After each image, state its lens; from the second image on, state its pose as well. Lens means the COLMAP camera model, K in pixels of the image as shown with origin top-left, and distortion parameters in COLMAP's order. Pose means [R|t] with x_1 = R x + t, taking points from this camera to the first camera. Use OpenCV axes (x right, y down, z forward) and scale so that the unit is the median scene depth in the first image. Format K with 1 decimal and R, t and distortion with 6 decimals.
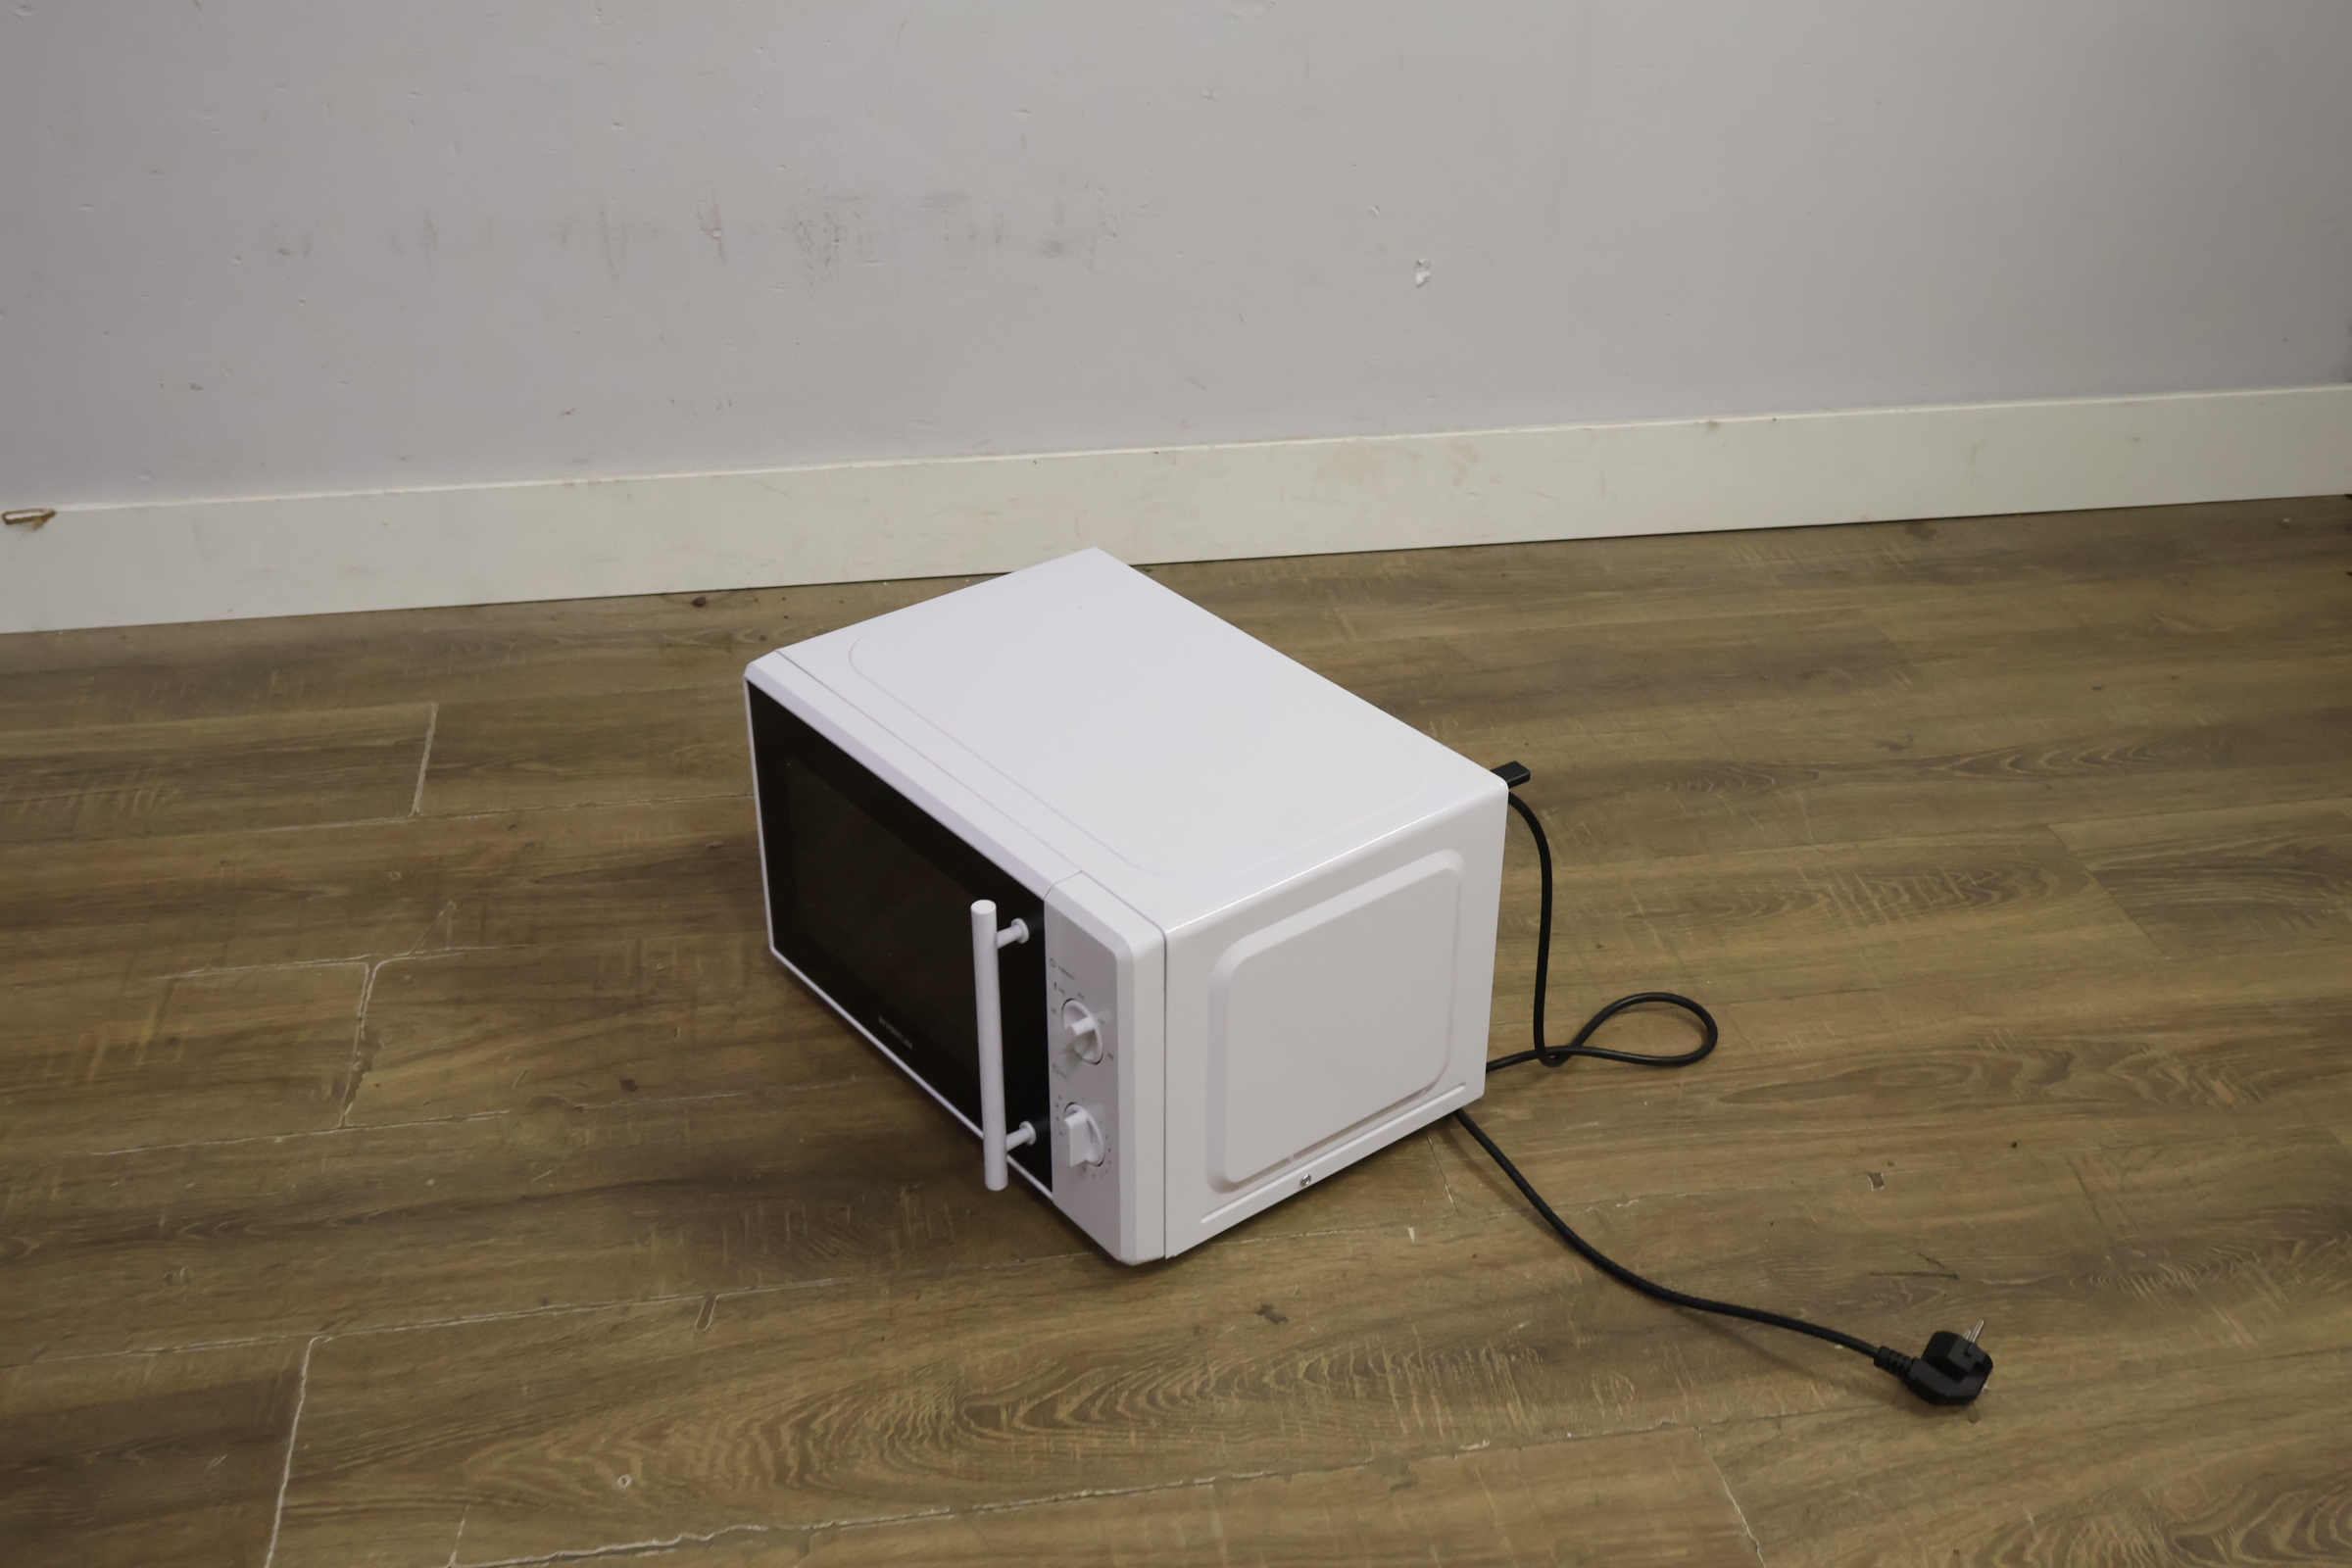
lens RADIAL K [[2480.8, 0, 1169.0], [0, 2480.8, 777.7], [0, 0, 1]] dist [-0.007070, 0.000000]
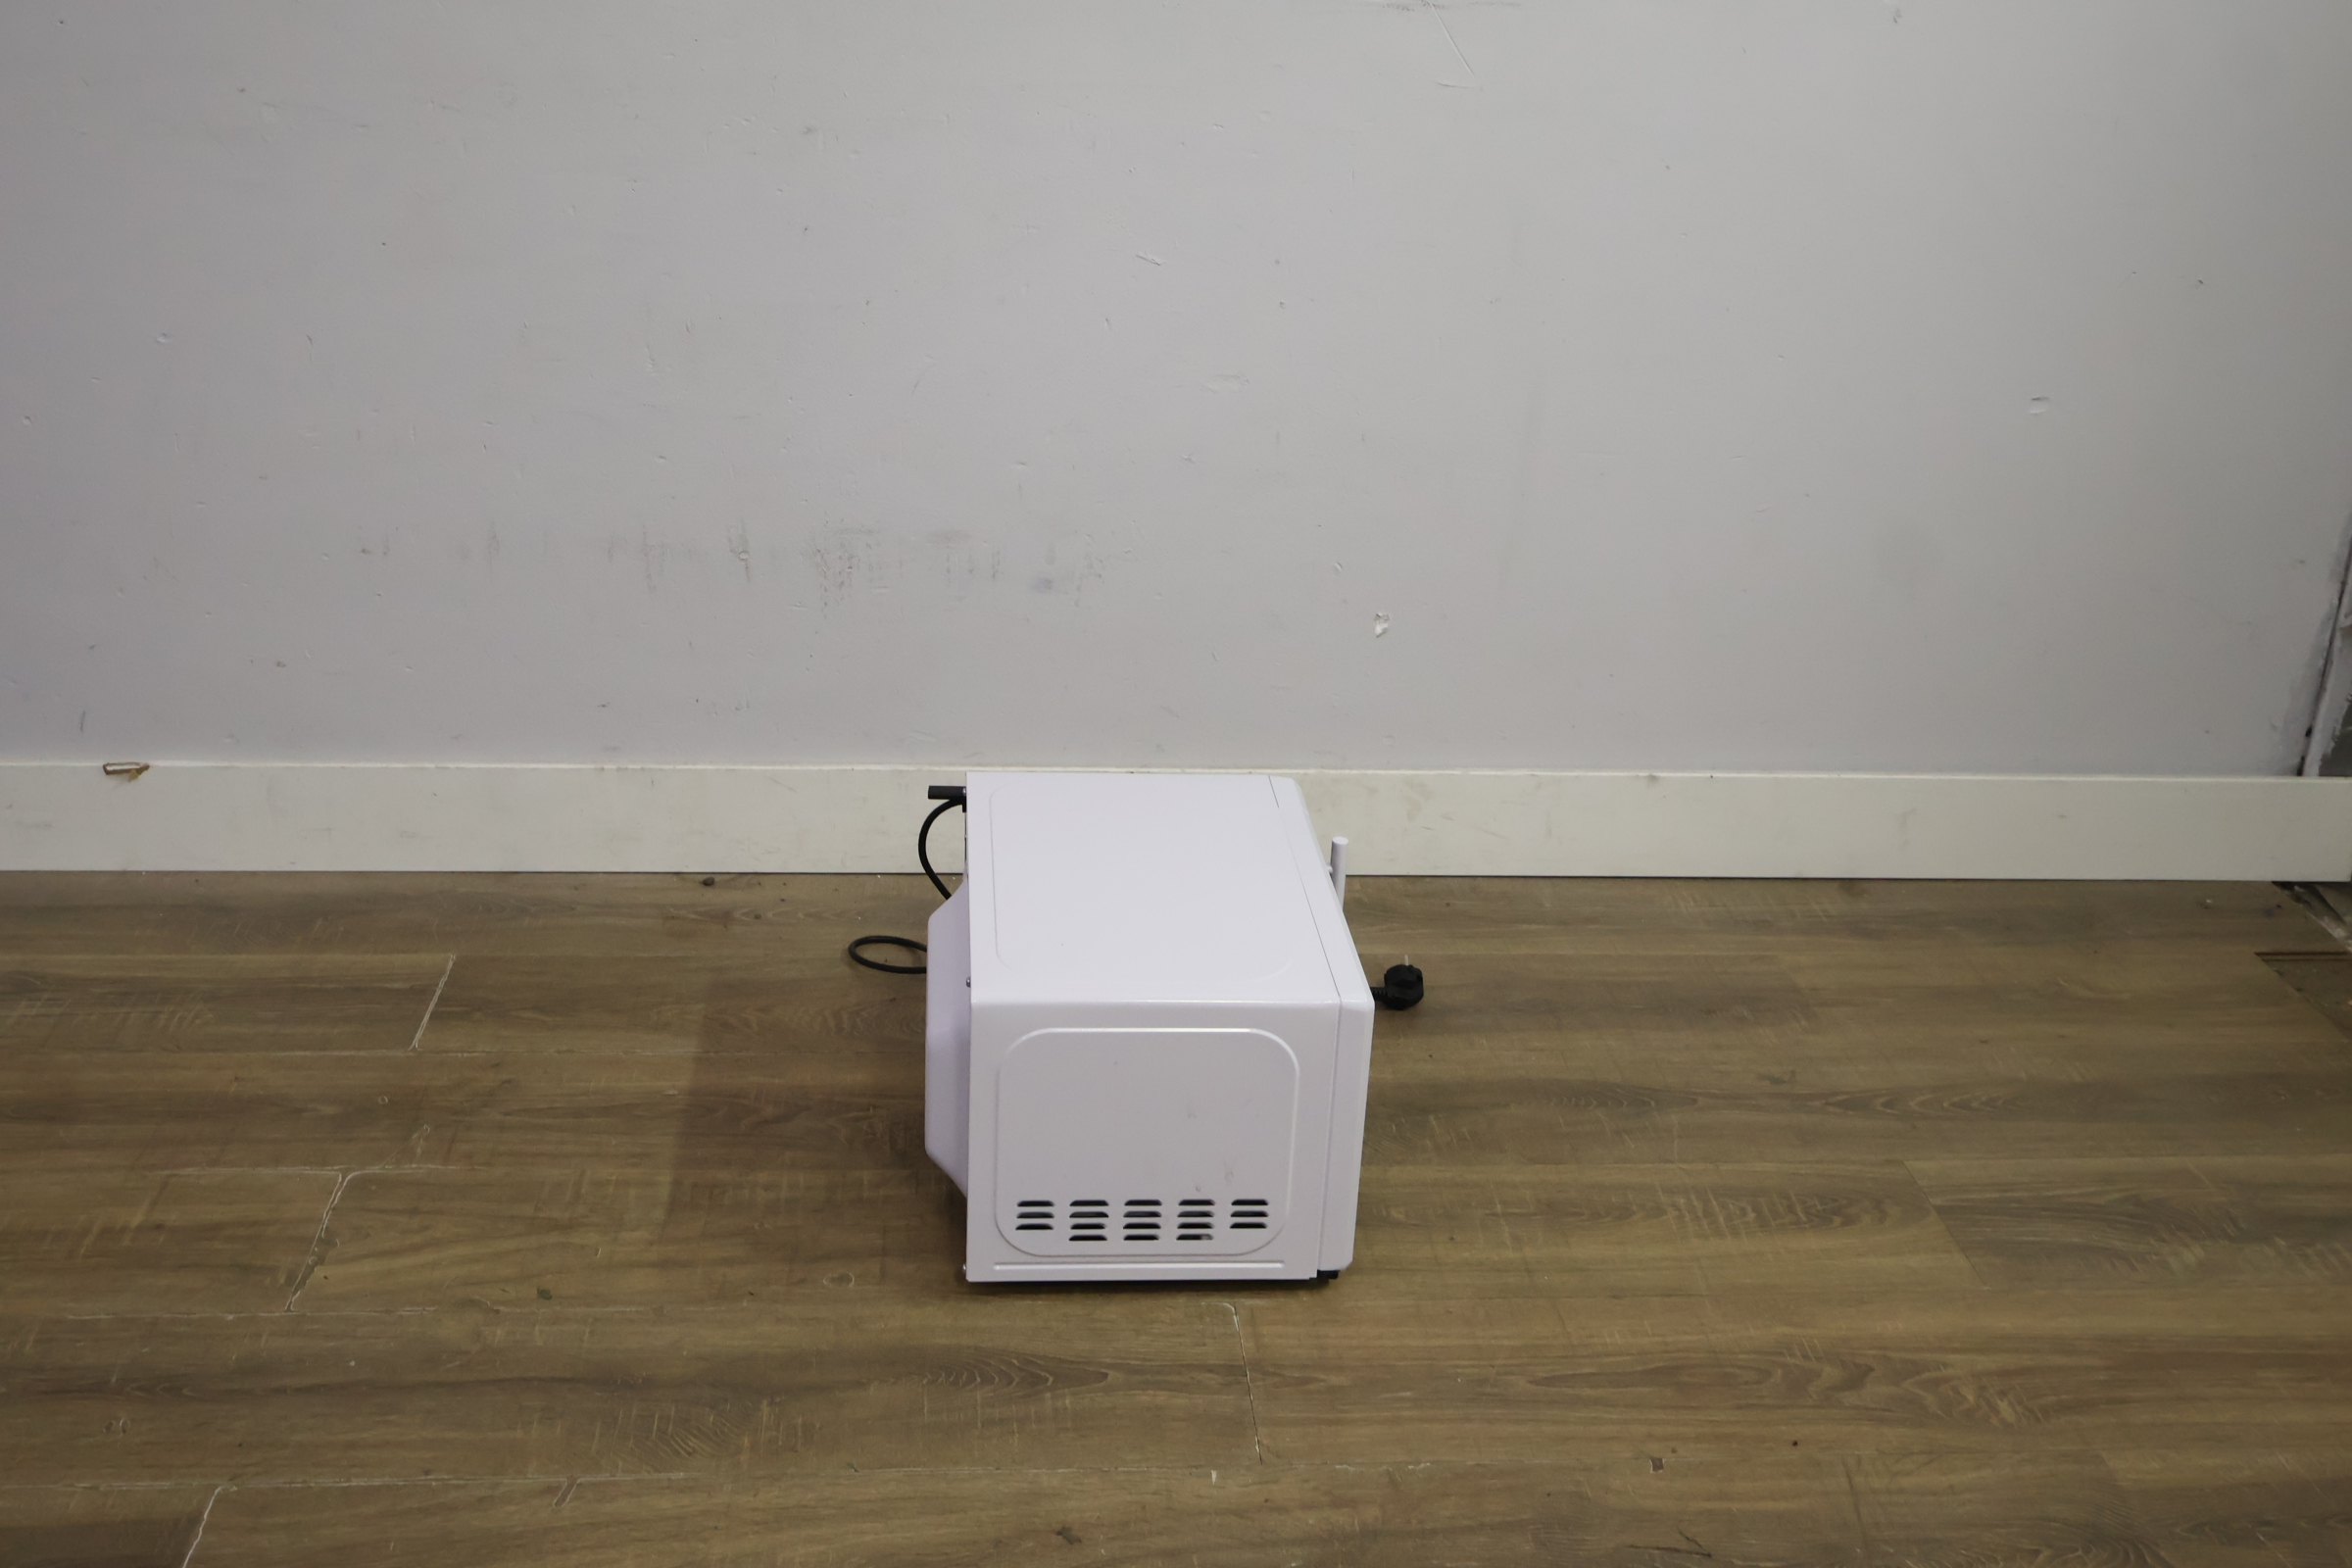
lens RADIAL K [[2480.8, 0, 1175.4], [0, 2480.8, 790.2], [0, 0, 1]] dist [-0.007070, 0.000000]
pose [[0.995453, 0.058276, -0.075353, 0.139464], [-0.067895, 0.988904, -0.132134, 0.028900], [0.066817, 0.136650, 0.988363, -0.117322]]
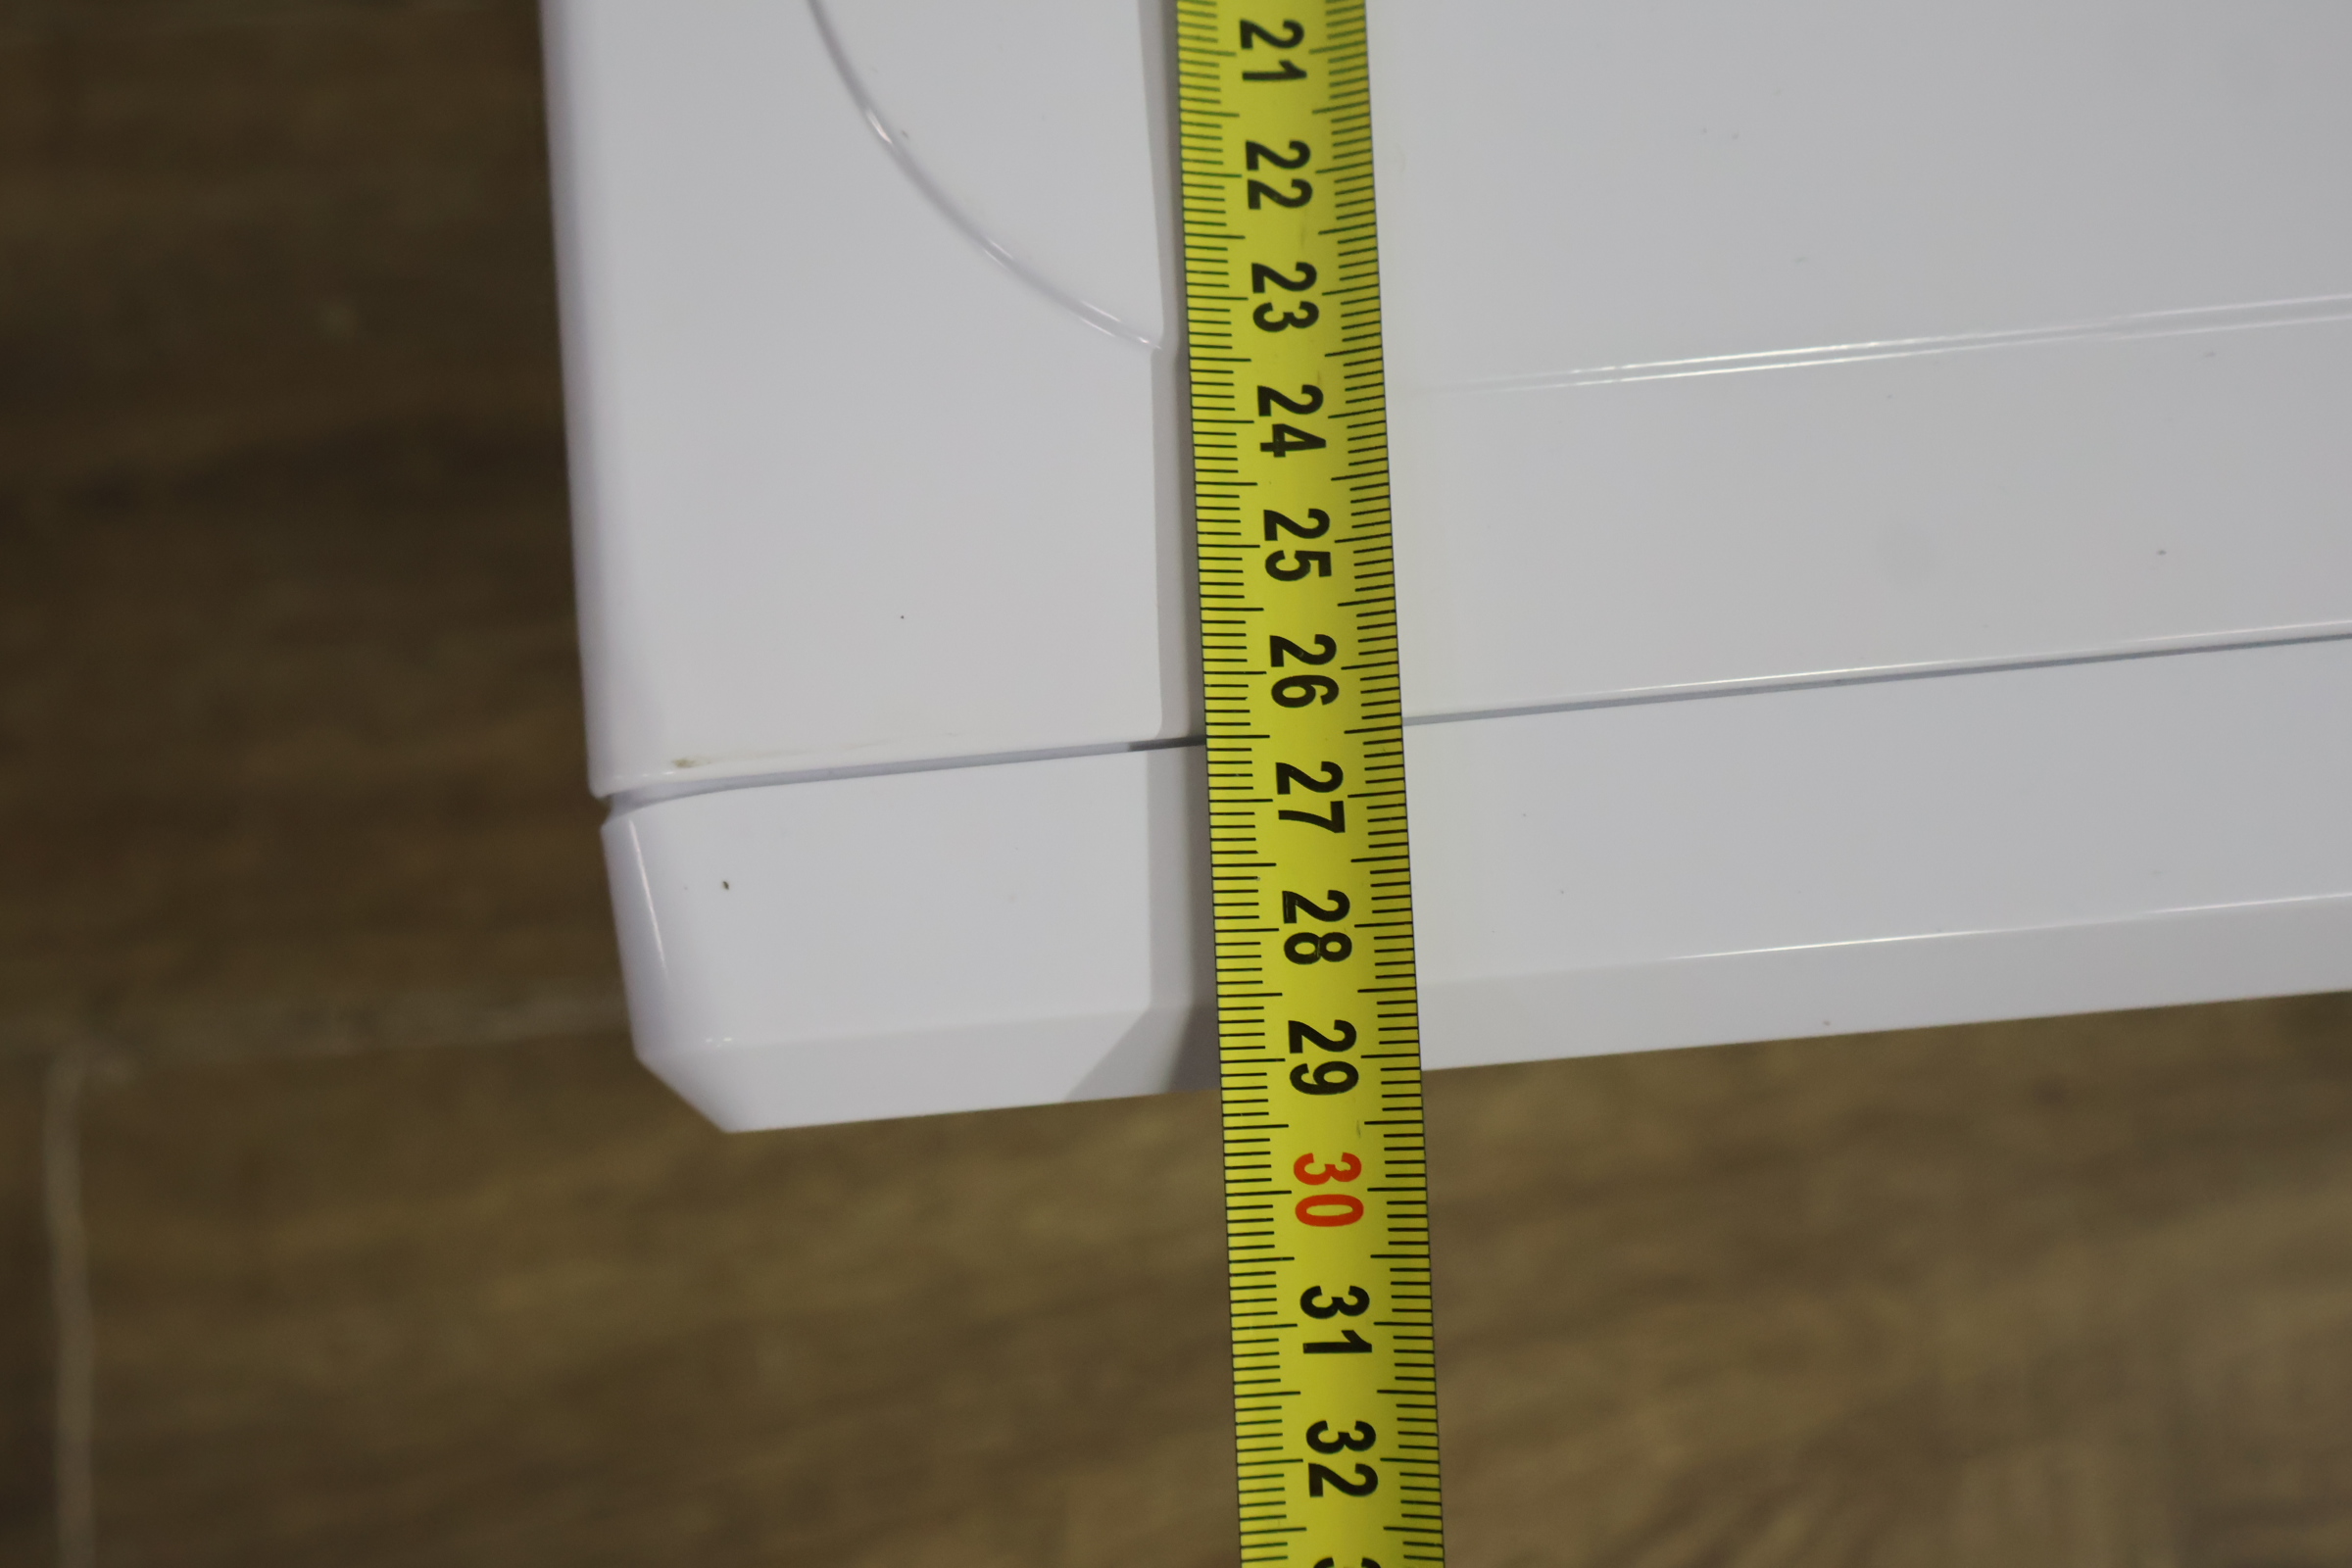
lens RADIAL K [[2480.8, 0, 1183.5], [0, 2480.8, 788.2], [0, 0, 1]] dist [-0.007070, 0.000000]
pose [[0.995311, 0.082817, -0.049974, -0.175691], [-0.008389, 0.588612, 0.808372, -0.039852], [0.096362, -0.804162, 0.586547, 0.776009]]
